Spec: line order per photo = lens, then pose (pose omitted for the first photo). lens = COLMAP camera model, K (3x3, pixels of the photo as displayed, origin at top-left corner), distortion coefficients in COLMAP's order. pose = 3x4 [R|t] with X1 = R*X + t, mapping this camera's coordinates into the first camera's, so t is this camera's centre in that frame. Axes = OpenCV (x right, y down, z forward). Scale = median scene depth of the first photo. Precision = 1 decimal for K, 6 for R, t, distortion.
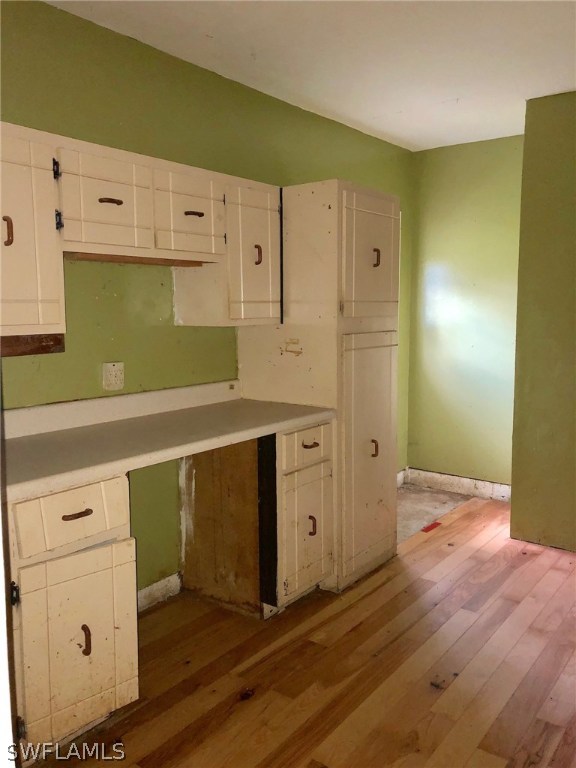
lens RADIAL K [[643.0, 0, 288.0], [0, 643.0, 384.0], [0, 0, 1]] dist [0.107577, -0.226732]
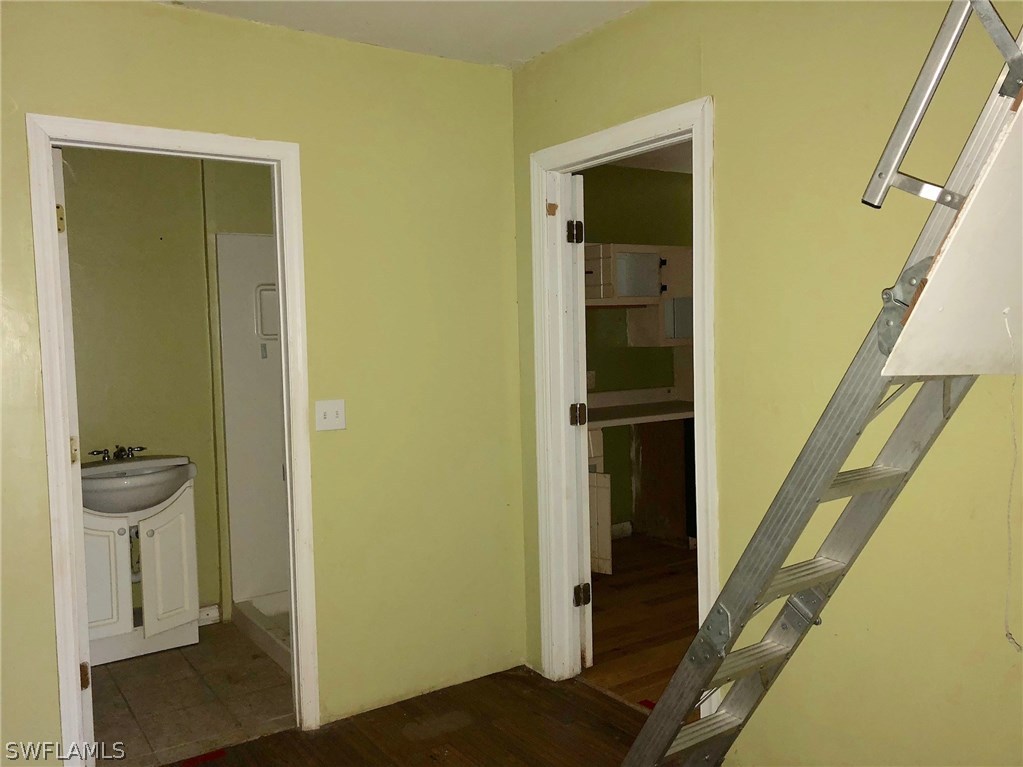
lens RADIAL K [[856.5, 0, 511.5], [0, 856.5, 383.5], [0, 0, 1]] dist [0.107577, -0.226732]
pose [[0.953480, -0.003459, -0.301435, 0.155678], [-0.008961, 0.999167, -0.039810, 0.069564], [0.301322, 0.040660, 0.952655, -0.908786]]
